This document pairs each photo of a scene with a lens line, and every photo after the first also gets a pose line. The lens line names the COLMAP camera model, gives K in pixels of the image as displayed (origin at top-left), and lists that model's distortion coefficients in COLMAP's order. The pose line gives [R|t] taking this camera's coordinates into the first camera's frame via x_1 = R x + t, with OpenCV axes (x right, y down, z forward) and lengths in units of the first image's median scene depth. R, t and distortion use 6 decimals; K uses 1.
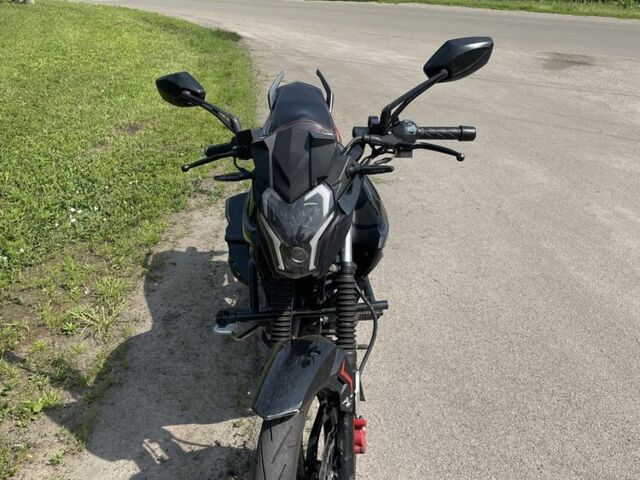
lens RADIAL K [[647.2, 0, 323.7], [0, 647.2, 238.0], [0, 0, 1]] dist [0.056003, 0.000000]
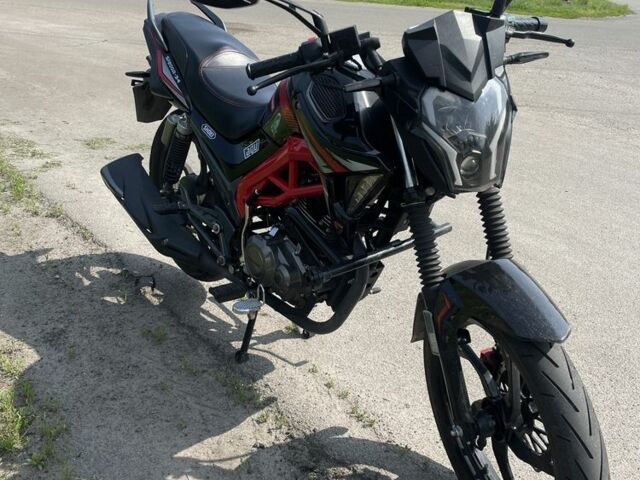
lens RADIAL K [[647.2, 0, 323.4], [0, 647.2, 245.9], [0, 0, 1]] dist [0.056003, 0.000000]
pose [[0.832250, -0.195291, 0.518865, -0.442501], [0.177469, 0.980502, 0.084386, 0.015525], [-0.525228, 0.021852, 0.850681, 0.250681]]
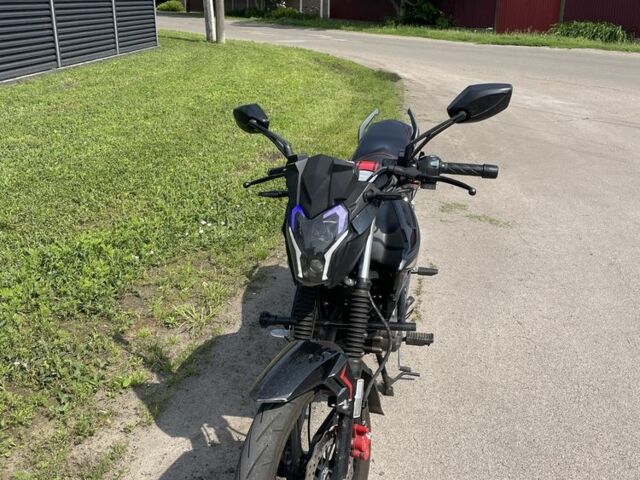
lens RADIAL K [[647.2, 0, 329.8], [0, 647.2, 225.7], [0, 0, 1]] dist [0.056003, 0.000000]
pose [[0.967577, 0.088499, -0.236563, 0.162959], [-0.106078, 0.992384, -0.062622, 0.016307], [0.229220, 0.085685, 0.969596, -0.063073]]
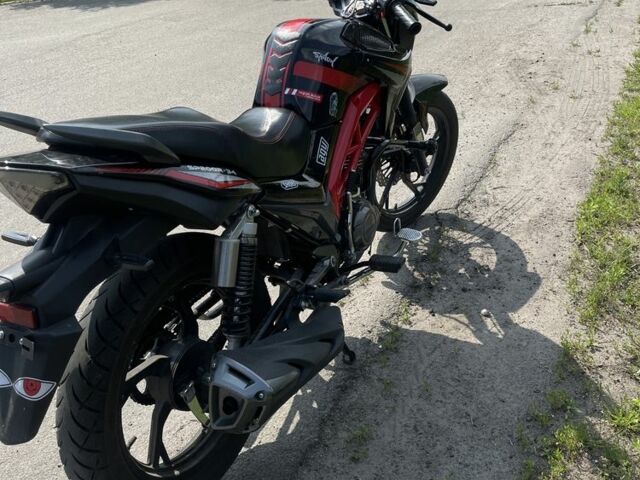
lens RADIAL K [[647.2, 0, 320.8], [0, 647.2, 240.5], [0, 0, 1]] dist [0.056003, 0.000000]
pose [[-0.854898, -0.198736, 0.479222, -0.457923], [0.277532, 0.605243, 0.746094, -0.546506], [-0.438321, 0.770834, -0.462266, 1.391231]]
